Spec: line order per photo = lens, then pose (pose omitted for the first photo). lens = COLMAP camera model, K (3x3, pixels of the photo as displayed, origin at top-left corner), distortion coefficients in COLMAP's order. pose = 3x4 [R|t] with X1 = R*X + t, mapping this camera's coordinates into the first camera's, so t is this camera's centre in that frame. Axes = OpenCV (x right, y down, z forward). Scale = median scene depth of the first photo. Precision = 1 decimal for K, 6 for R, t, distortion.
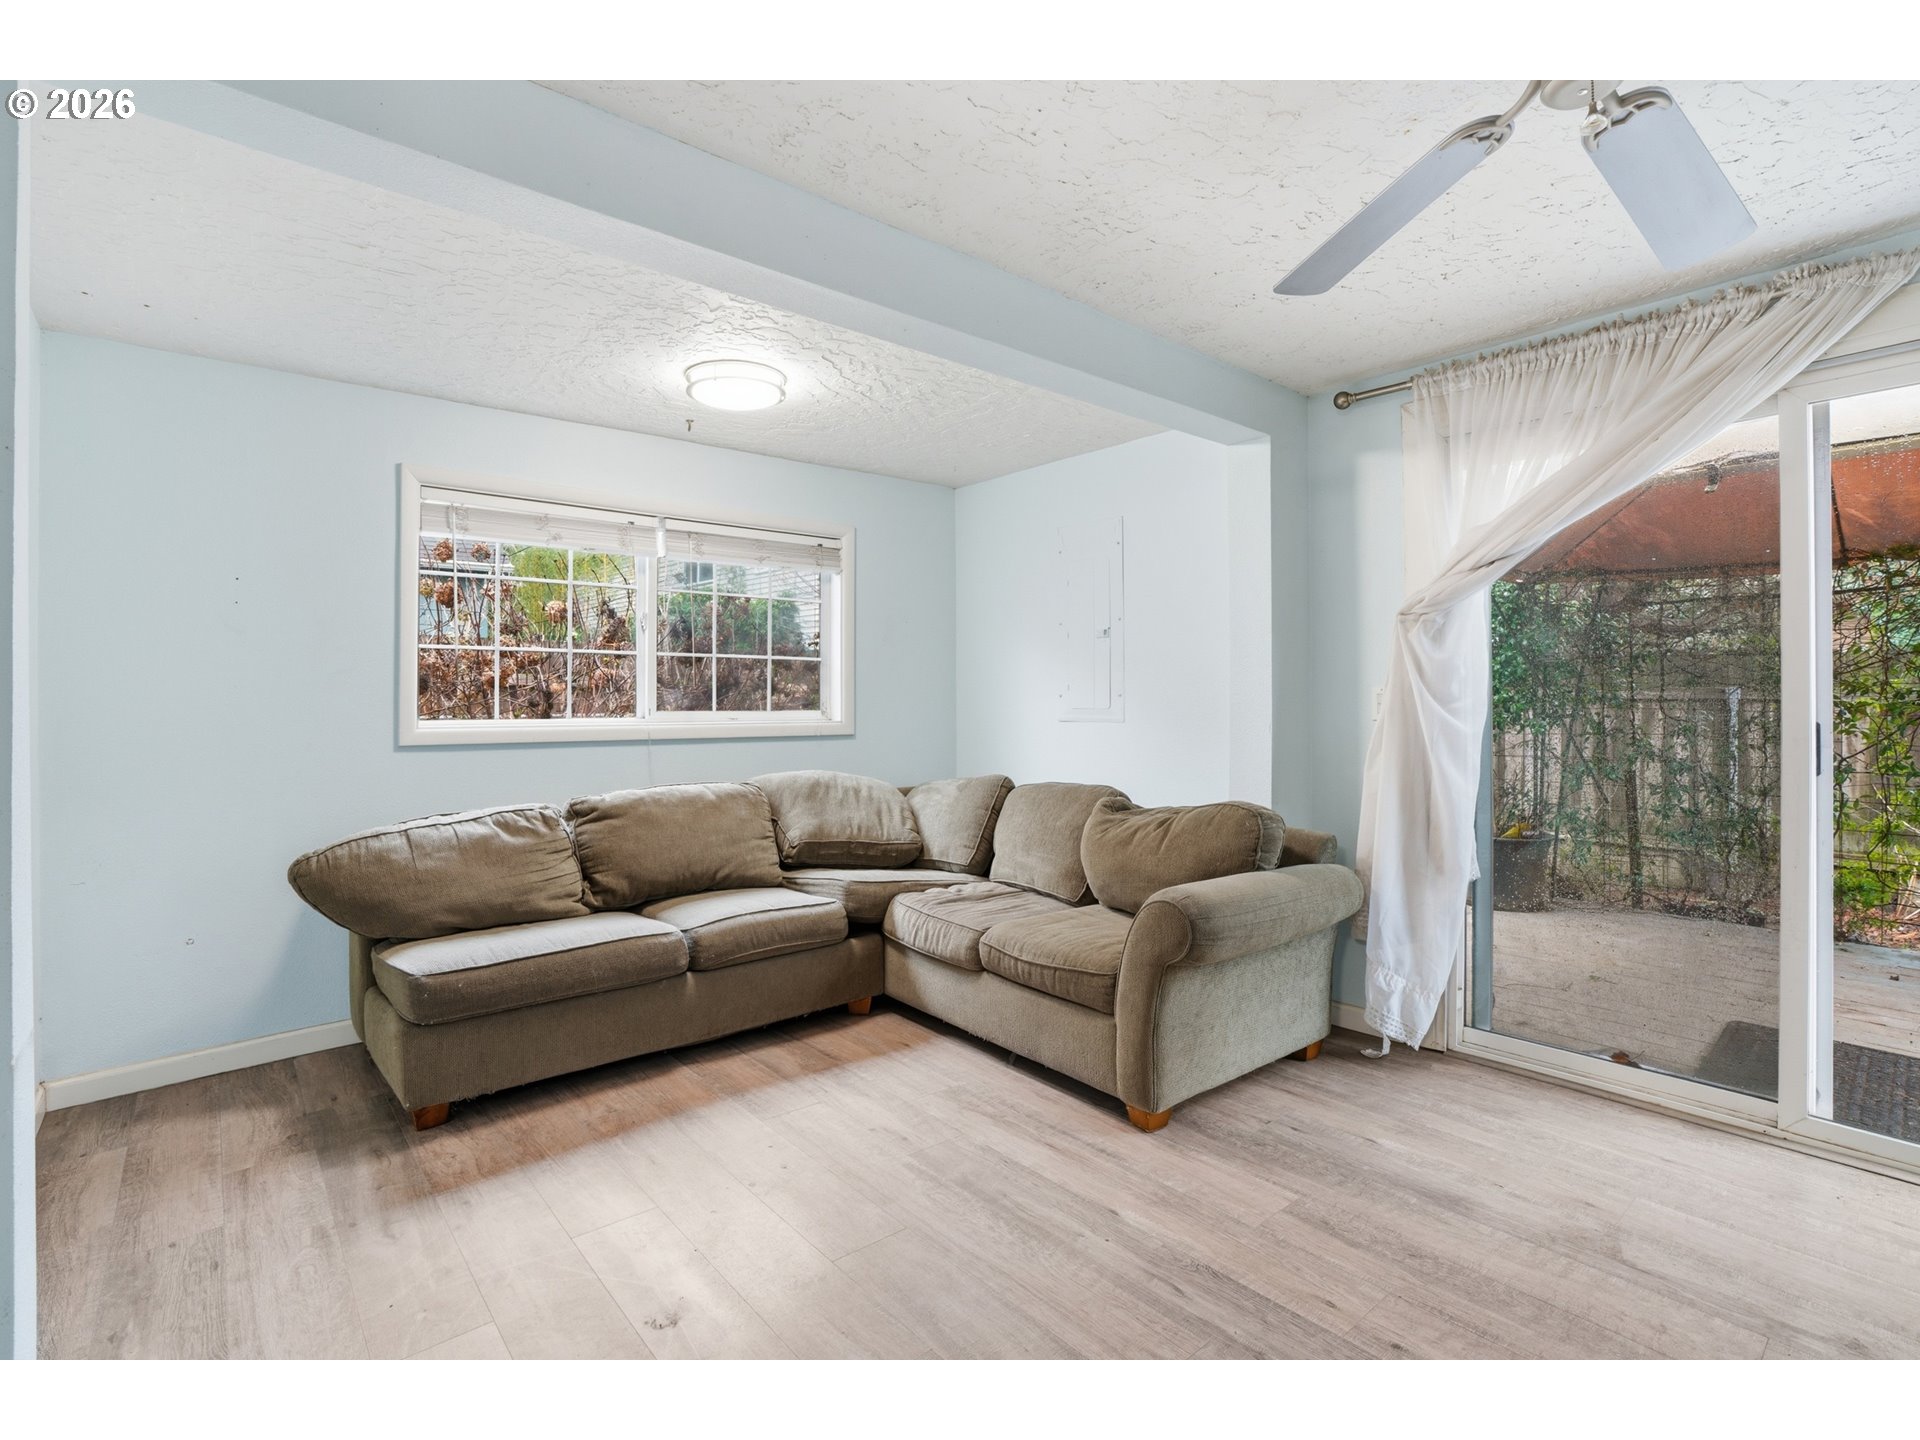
lens RADIAL K [[896.6, 0, 955.4], [0, 896.6, 711.4], [0, 0, 1]] dist [-0.068228, 0.025356]
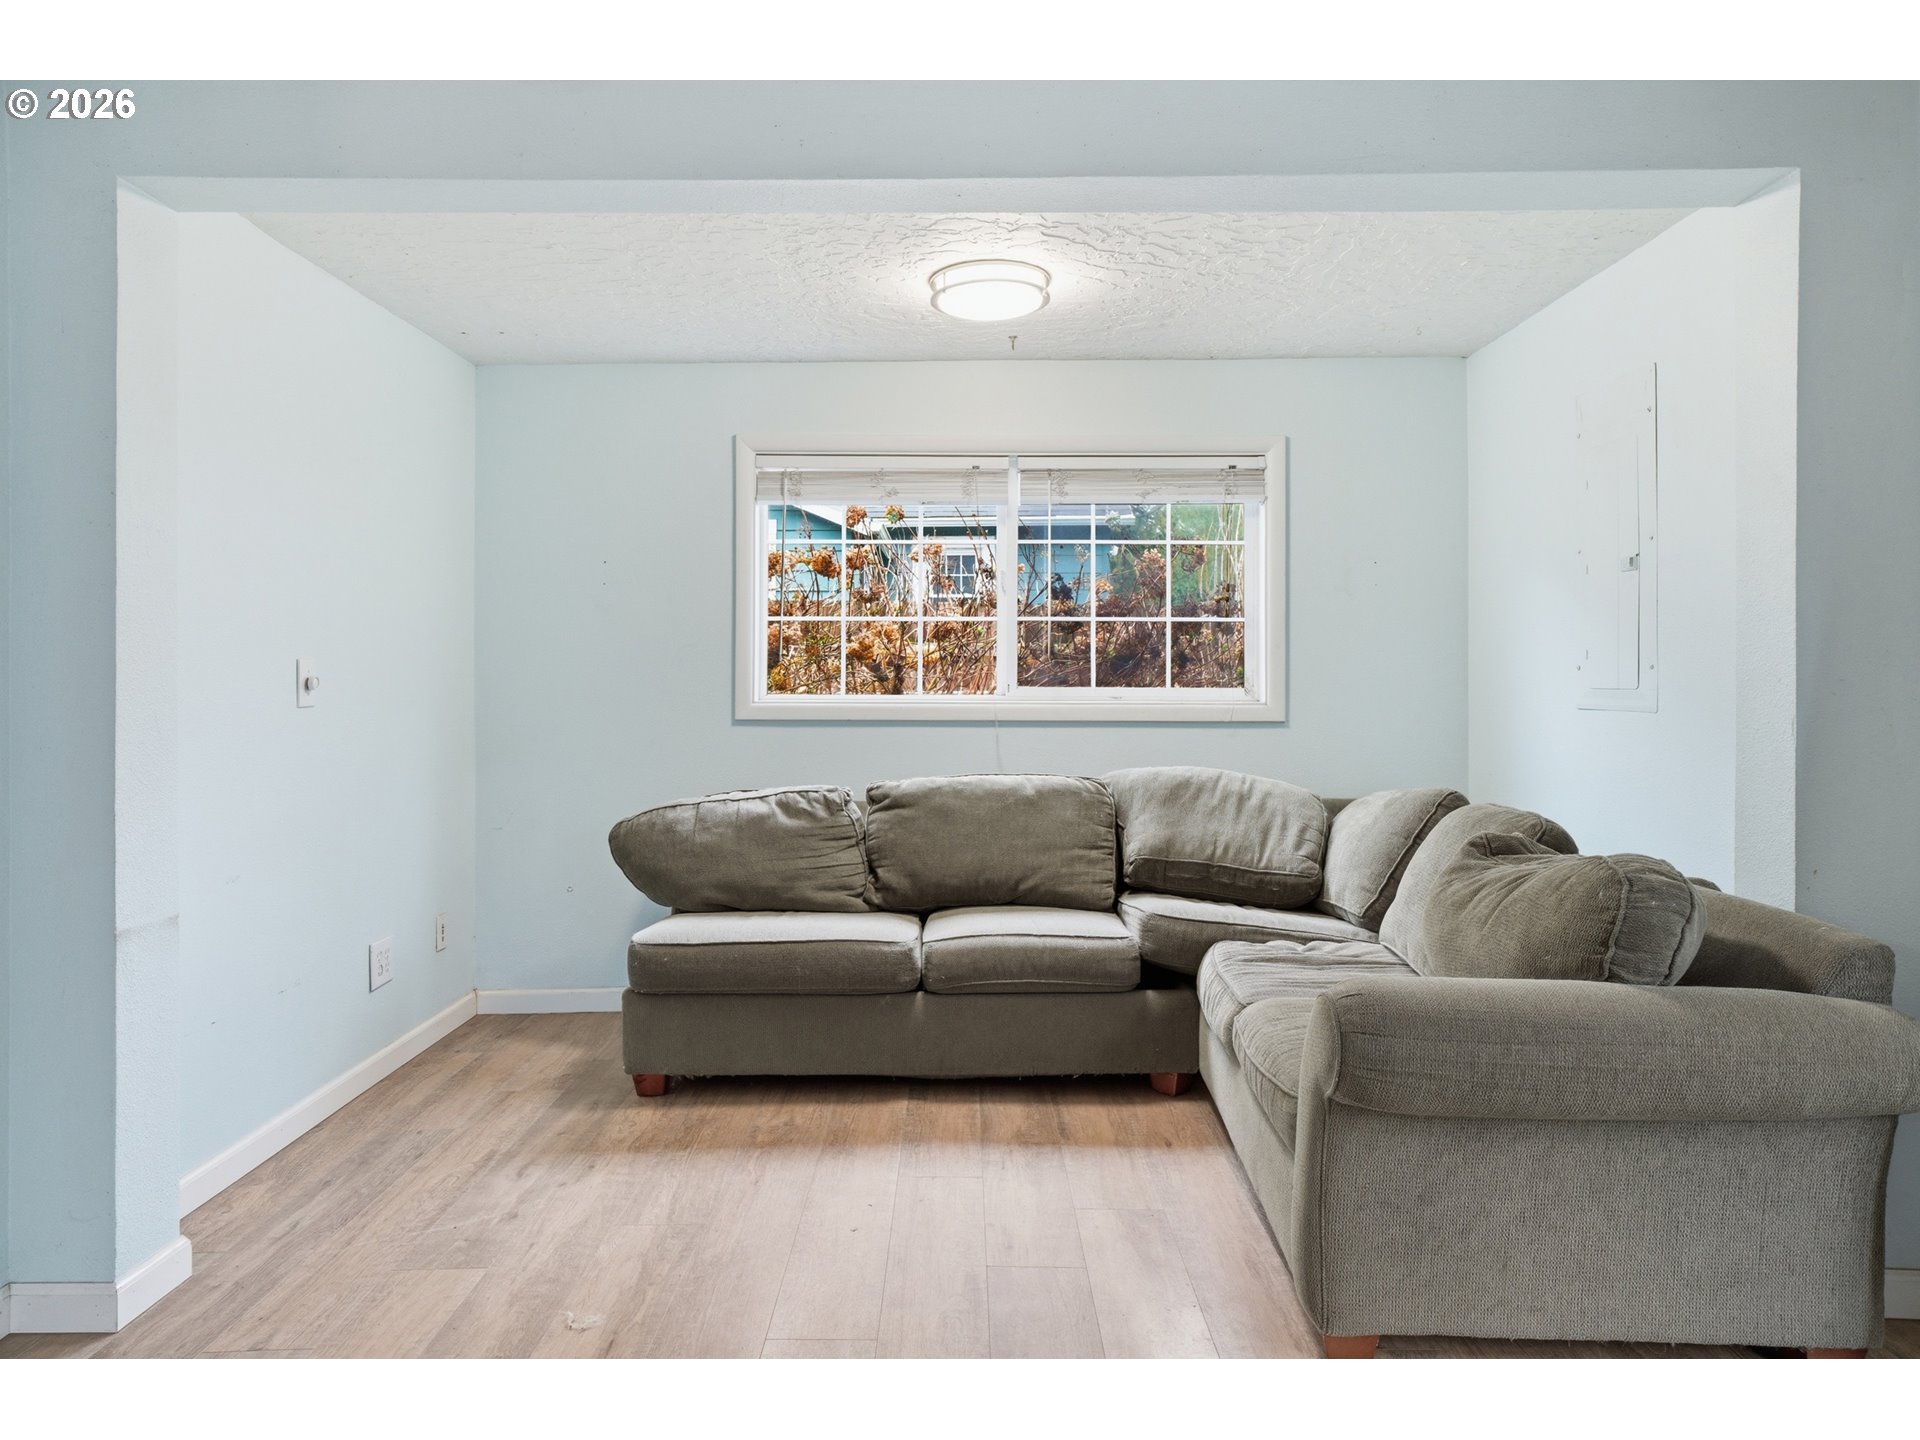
lens RADIAL K [[1131.3, 0, 960.0], [0, 1131.3, 720.0], [0, 0, 1]] dist [-0.029115, 0.002014]
pose [[0.770185, 0.023639, -0.637383, 0.367632], [-0.008846, 0.999613, 0.026385, 0.002961], [0.637760, -0.014684, 0.770095, 0.168004]]
